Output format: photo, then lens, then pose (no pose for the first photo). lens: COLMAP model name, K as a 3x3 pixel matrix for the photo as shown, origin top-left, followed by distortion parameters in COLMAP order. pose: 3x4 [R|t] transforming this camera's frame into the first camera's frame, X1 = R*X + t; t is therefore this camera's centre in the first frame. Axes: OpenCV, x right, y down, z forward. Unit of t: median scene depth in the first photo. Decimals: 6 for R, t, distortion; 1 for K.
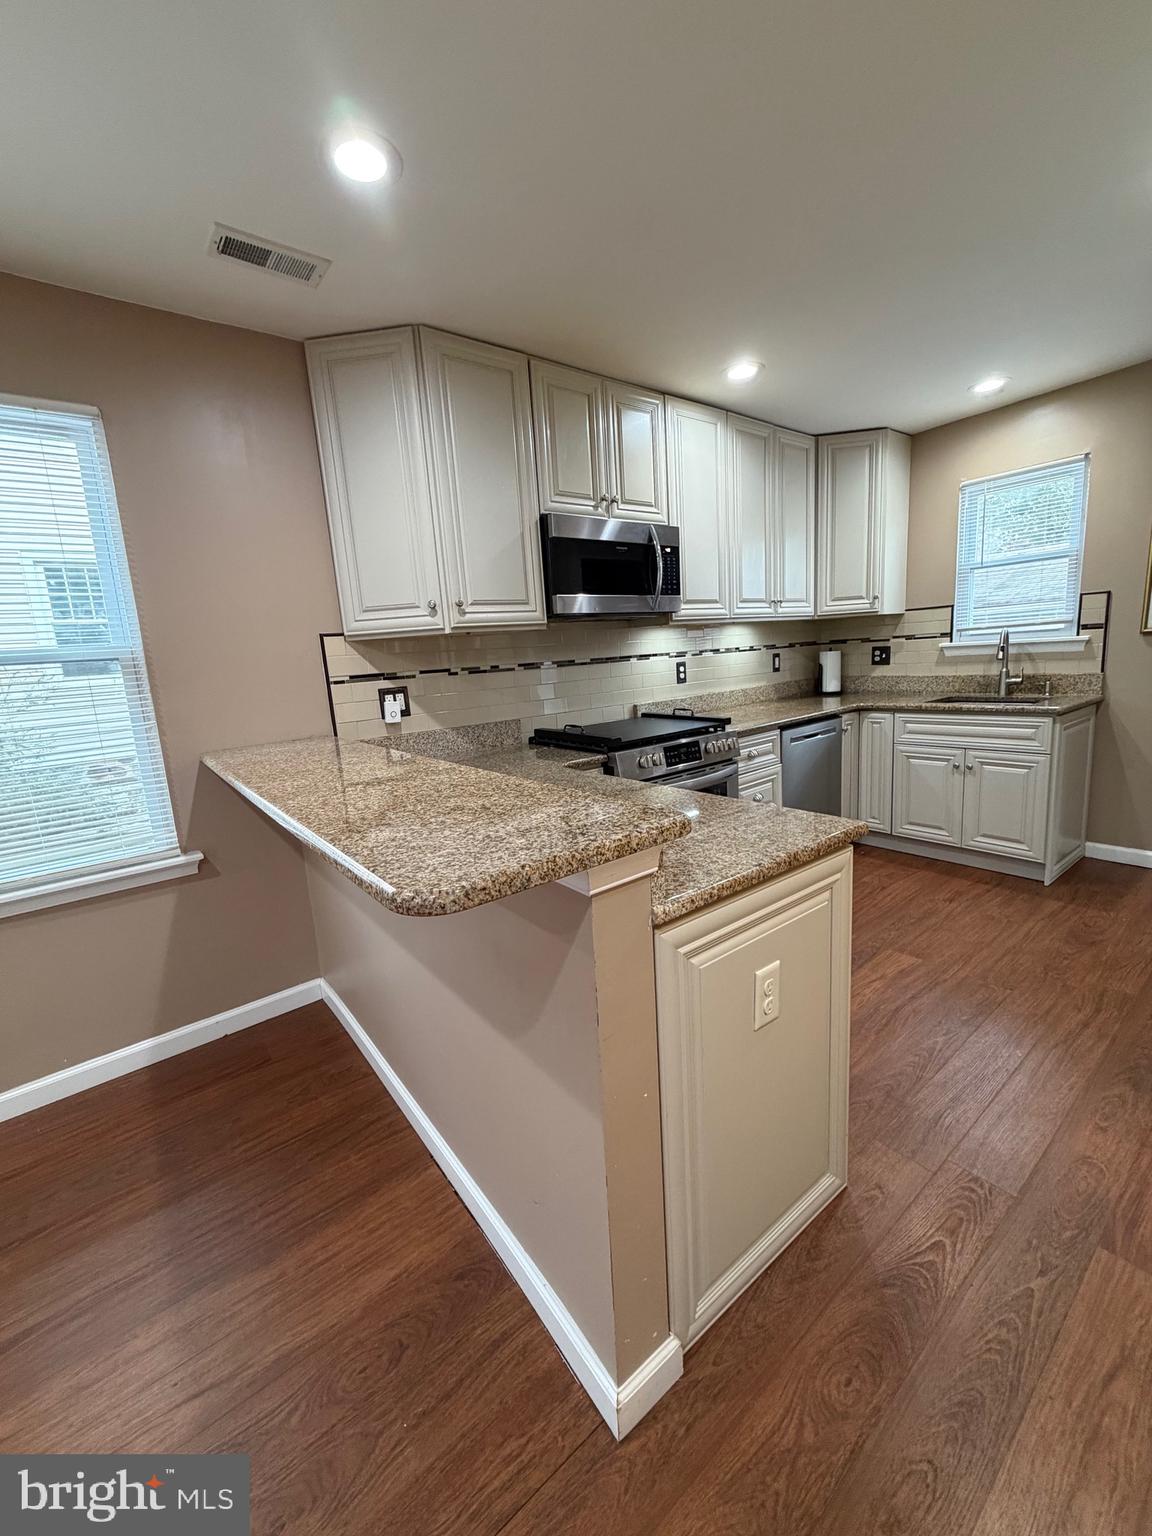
lens RADIAL K [[609.9, 0, 575.9], [0, 609.9, 762.9], [0, 0, 1]] dist [0.000382, -0.000051]
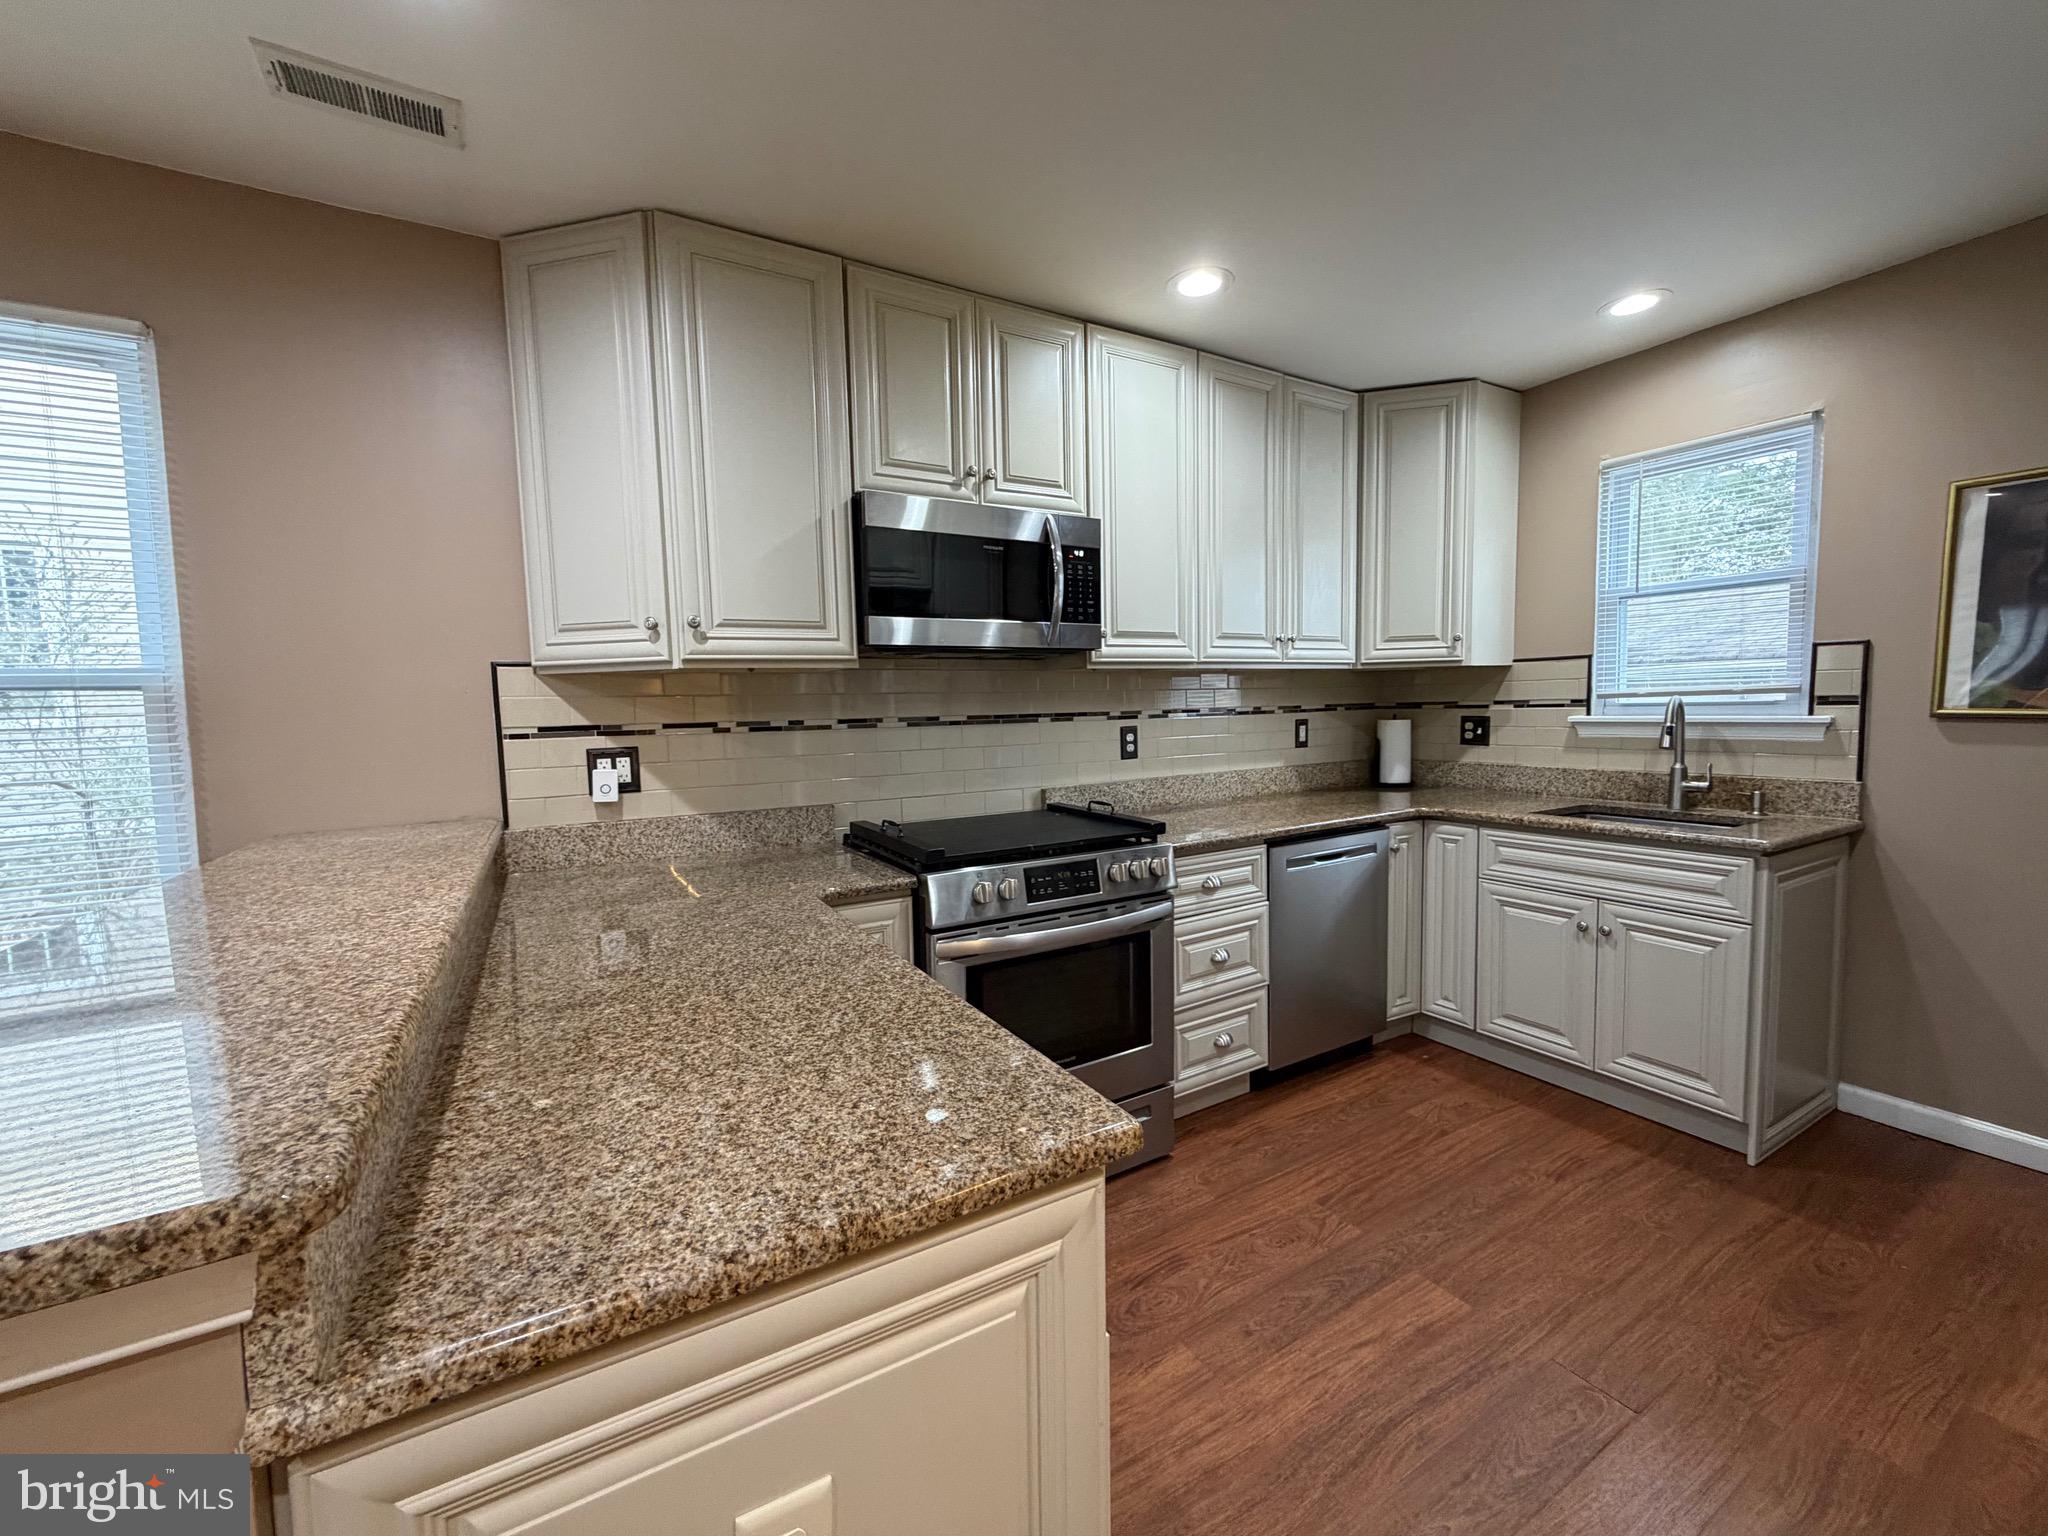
lens RADIAL K [[817.4, 0, 1016.8], [0, 817.4, 764.4], [0, 0, 1]] dist [0.000215, 0.000266]
pose [[0.990355, 0.053471, -0.127822, 0.204174], [-0.065729, 0.993430, -0.093688, -0.045450], [0.121973, 0.101186, 0.987362, 0.169690]]
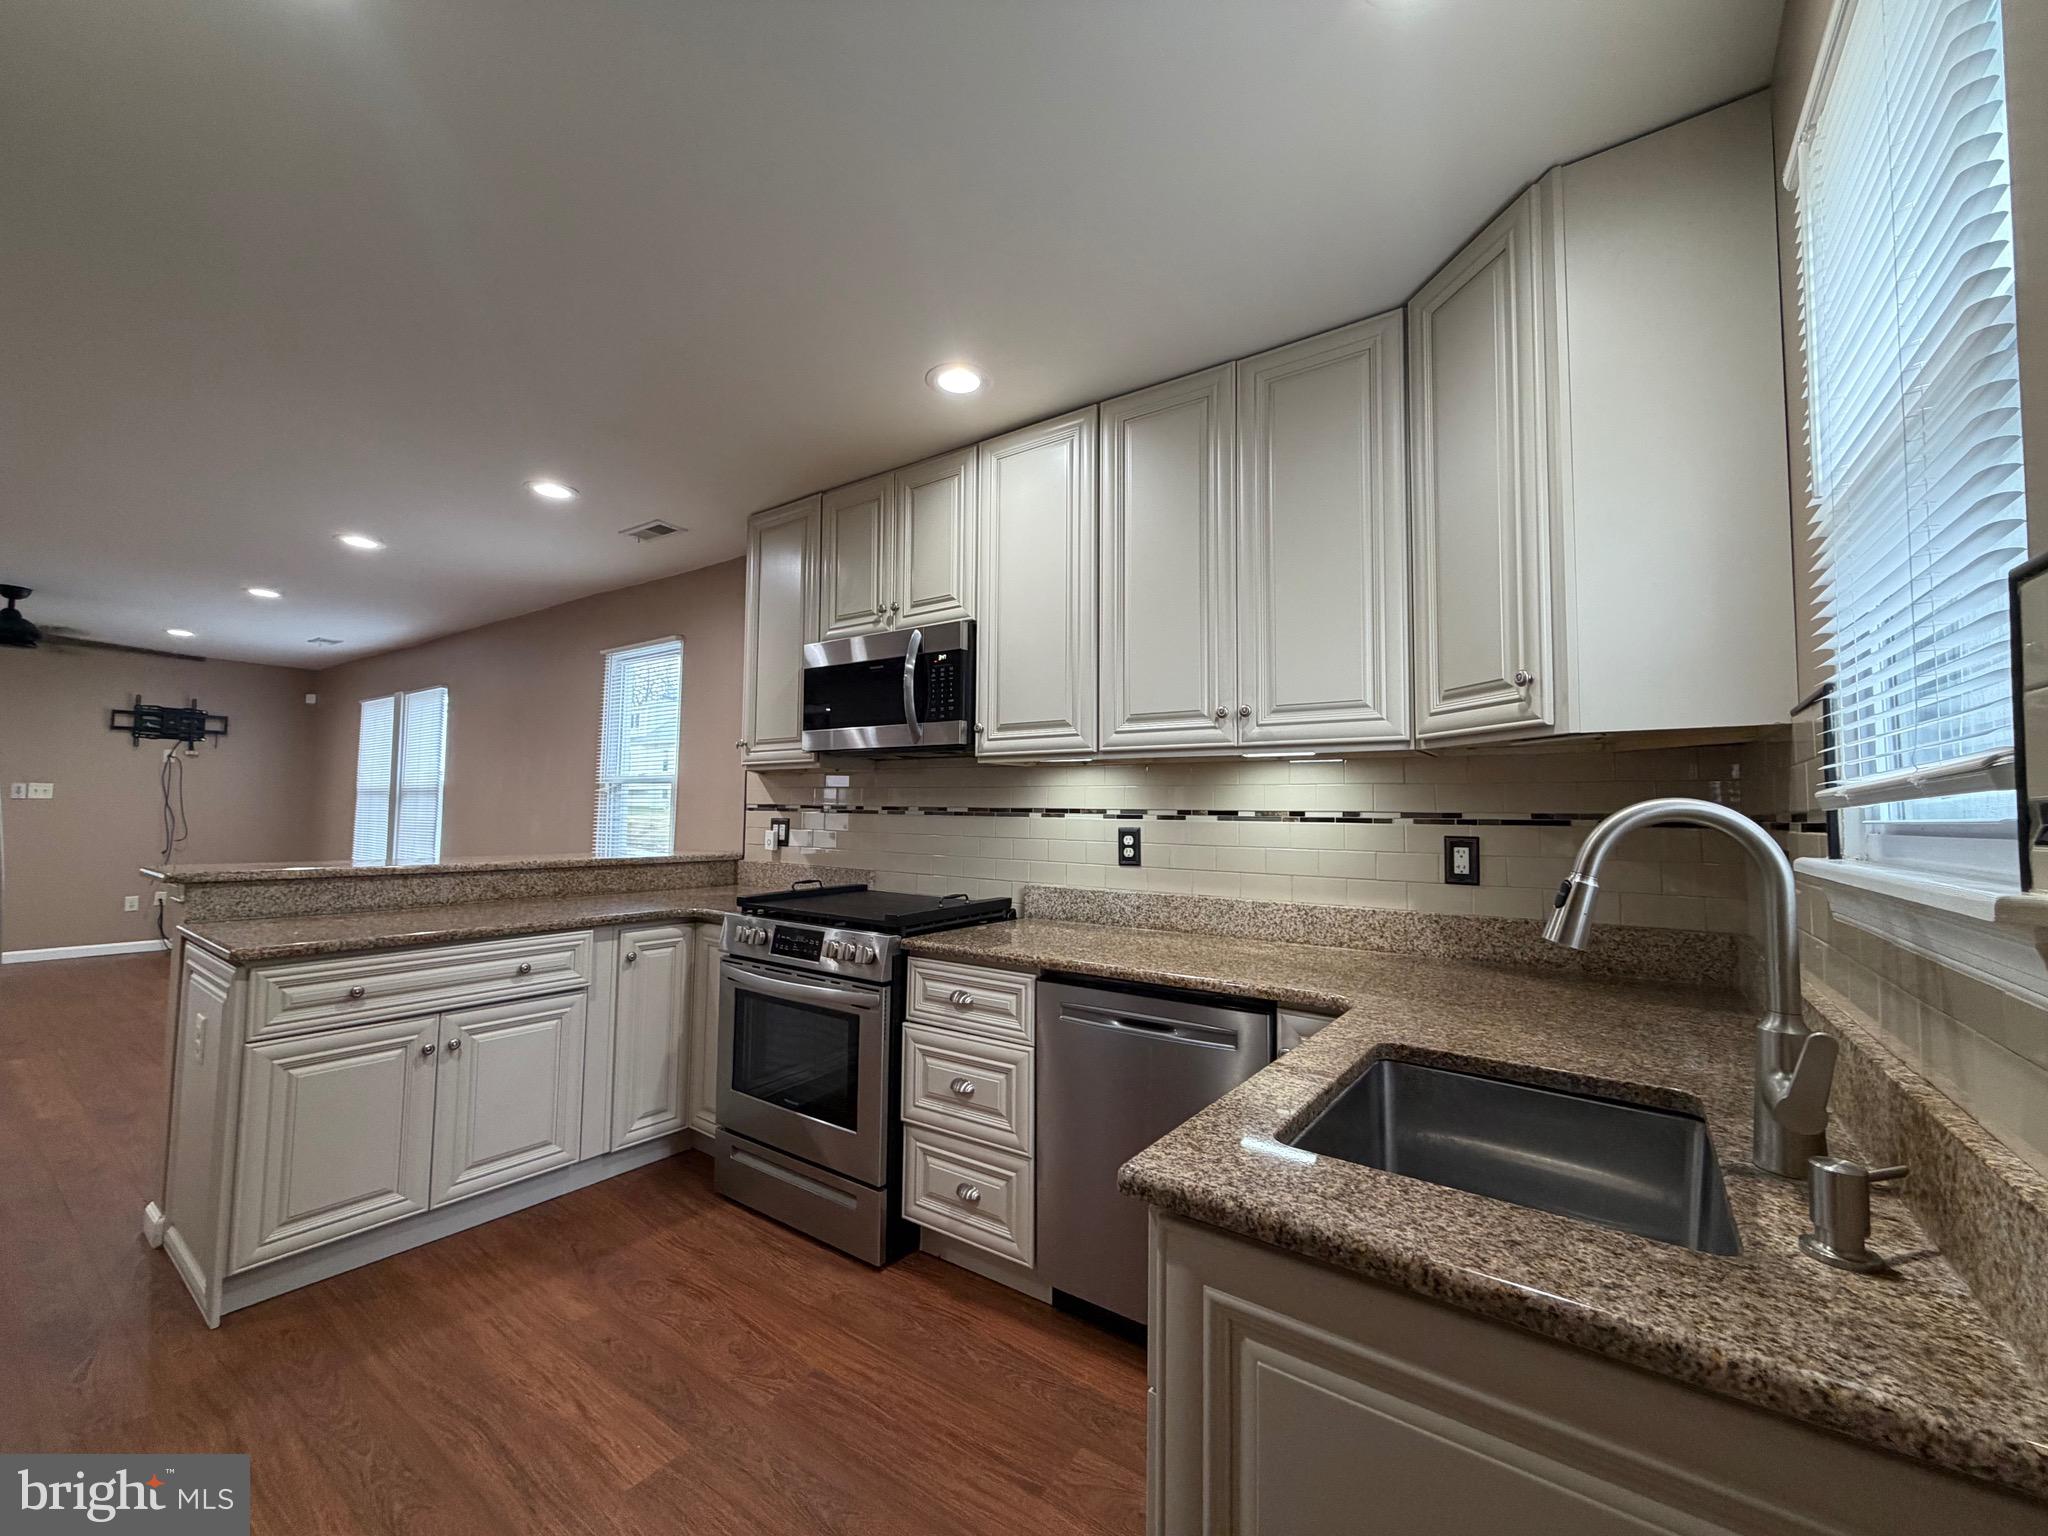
lens RADIAL K [[813.3, 0, 1020.1], [0, 813.3, 767.0], [0, 0, 1]] dist [0.000382, -0.000051]
pose [[0.285121, 0.018970, -0.958304, 1.035808], [-0.200910, 0.978776, -0.040401, -0.206552], [0.937198, 0.204052, 0.282881, 0.837326]]
